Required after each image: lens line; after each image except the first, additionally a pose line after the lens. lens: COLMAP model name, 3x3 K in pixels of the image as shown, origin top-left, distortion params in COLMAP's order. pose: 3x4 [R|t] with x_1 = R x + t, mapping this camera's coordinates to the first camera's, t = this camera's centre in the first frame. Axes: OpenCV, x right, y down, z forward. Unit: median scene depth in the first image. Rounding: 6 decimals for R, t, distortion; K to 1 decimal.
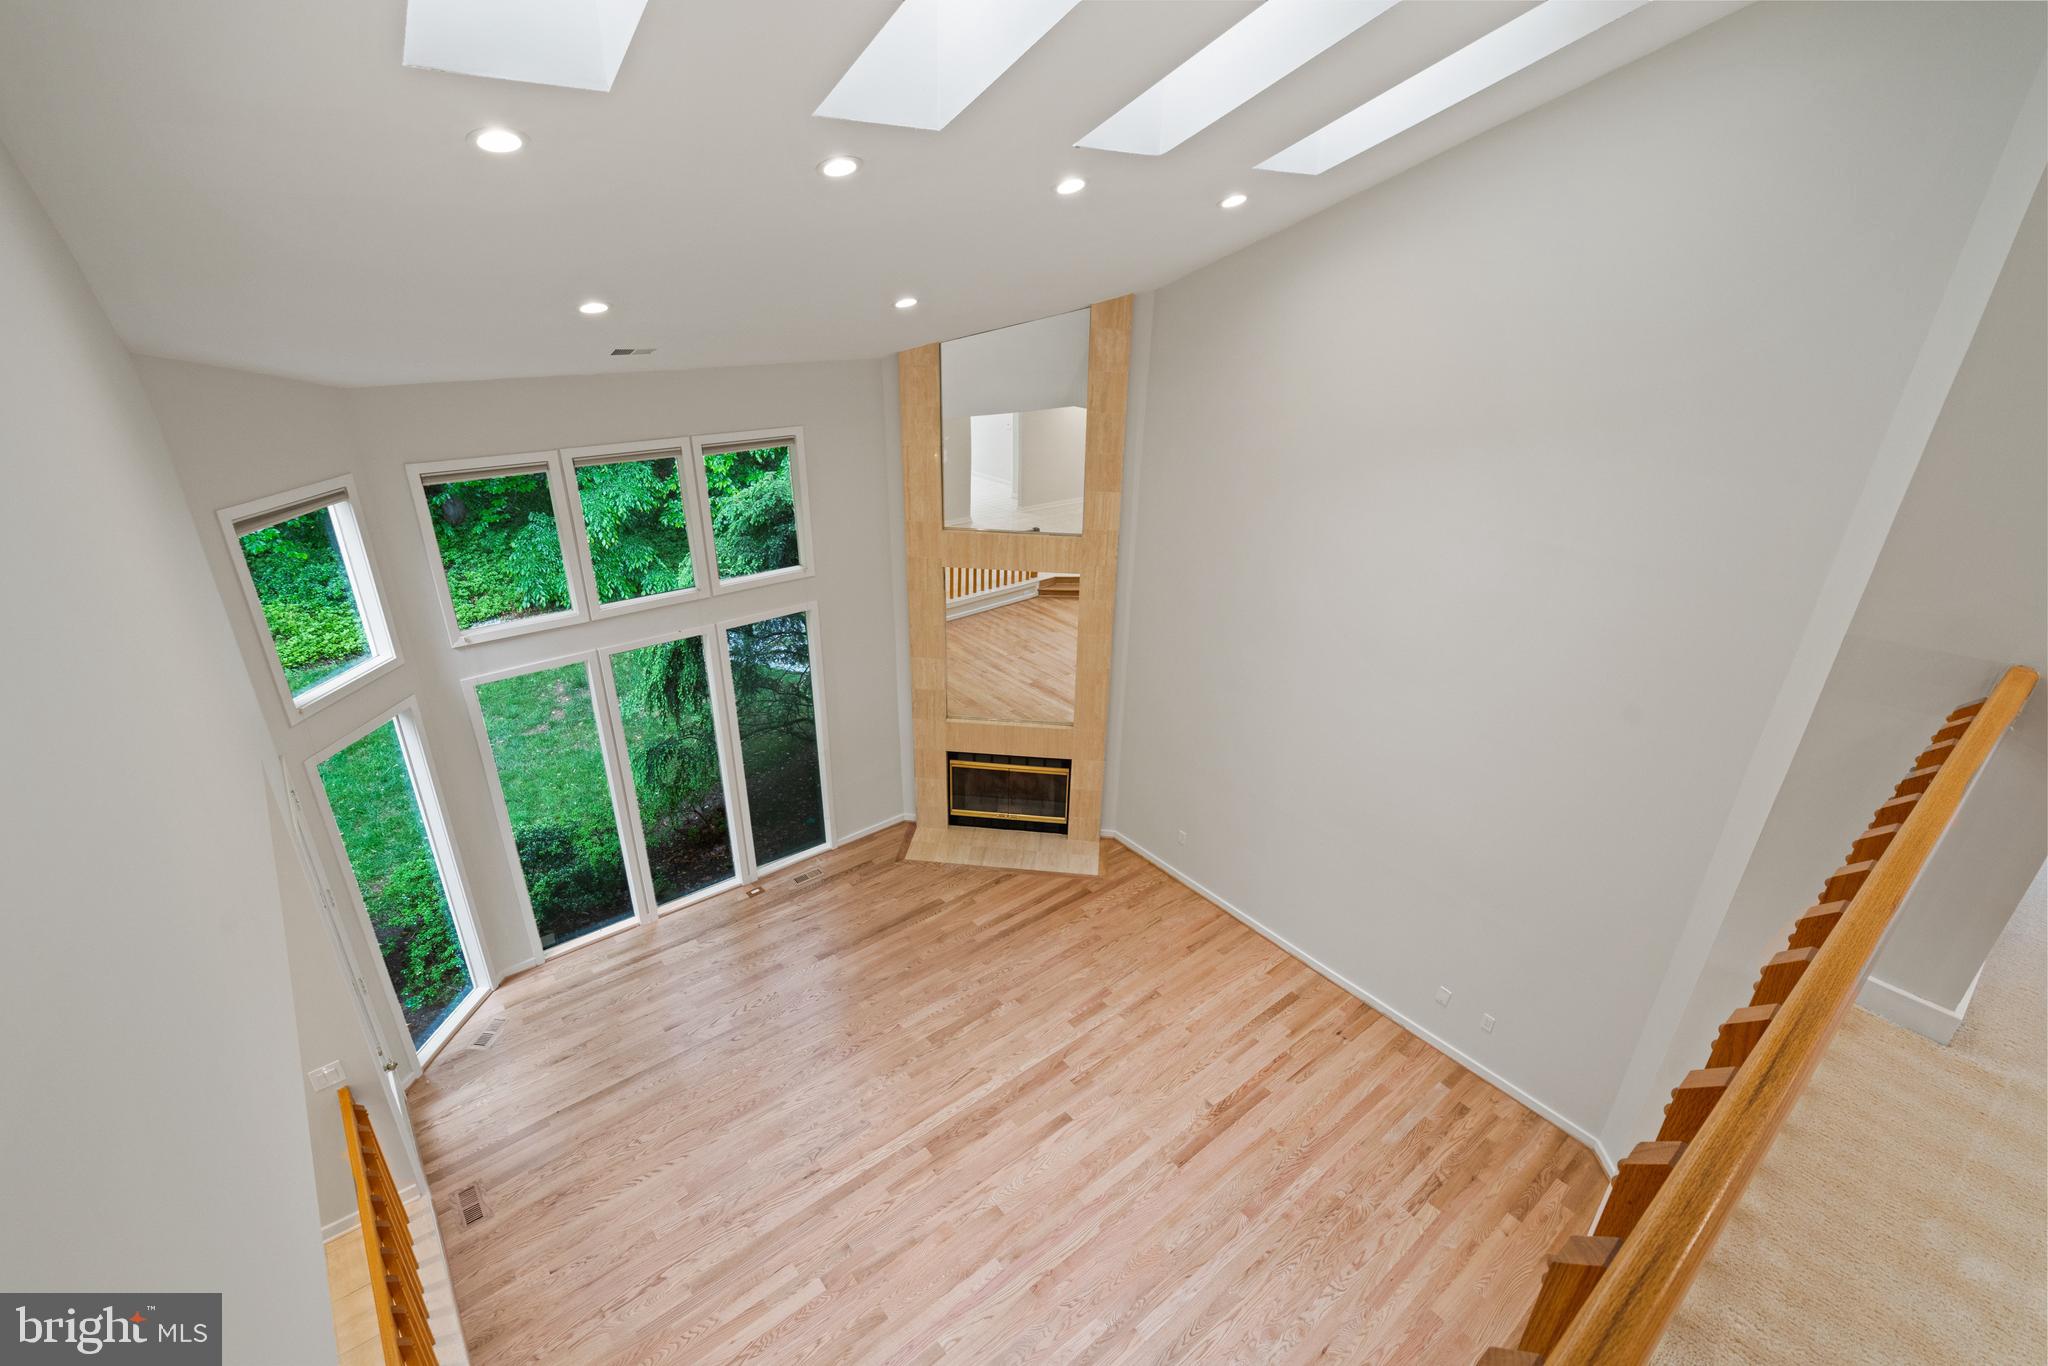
lens RADIAL K [[927.4, 0, 1024.0], [0, 927.4, 683.0], [0, 0, 1]] dist [-0.007743, 0.000534]
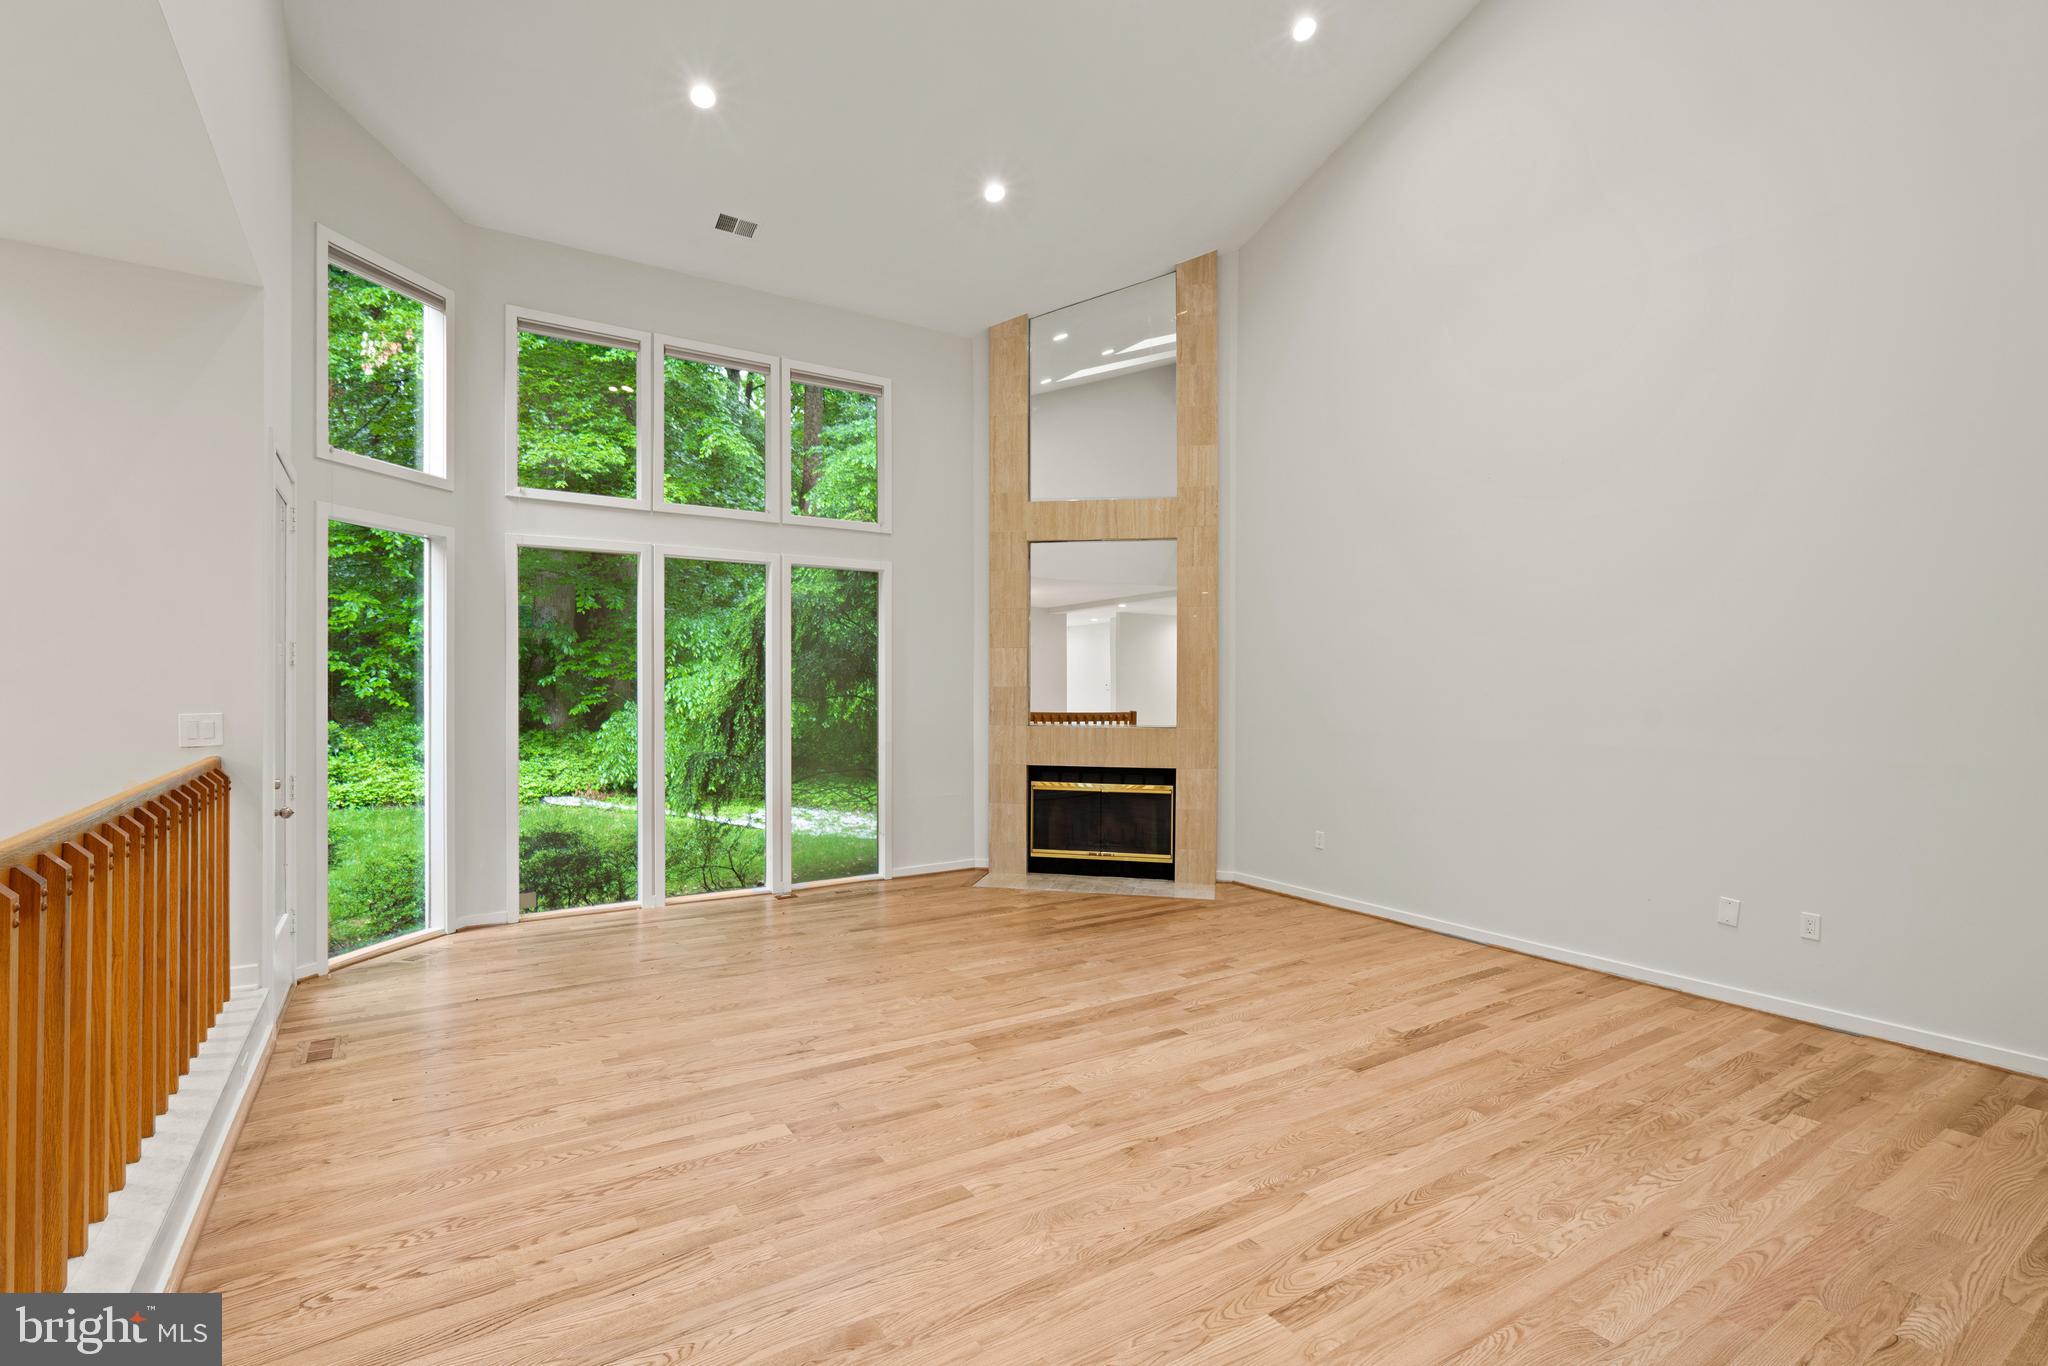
lens RADIAL K [[952.0, 0, 1024.0], [0, 952.0, 683.0], [0, 0, 1]] dist [-0.003456, 0.000311]
pose [[0.994136, -0.014910, -0.107102, 0.011184], [-0.031052, 0.909370, -0.414827, 0.487677], [0.103580, 0.415720, 0.903575, 0.234974]]
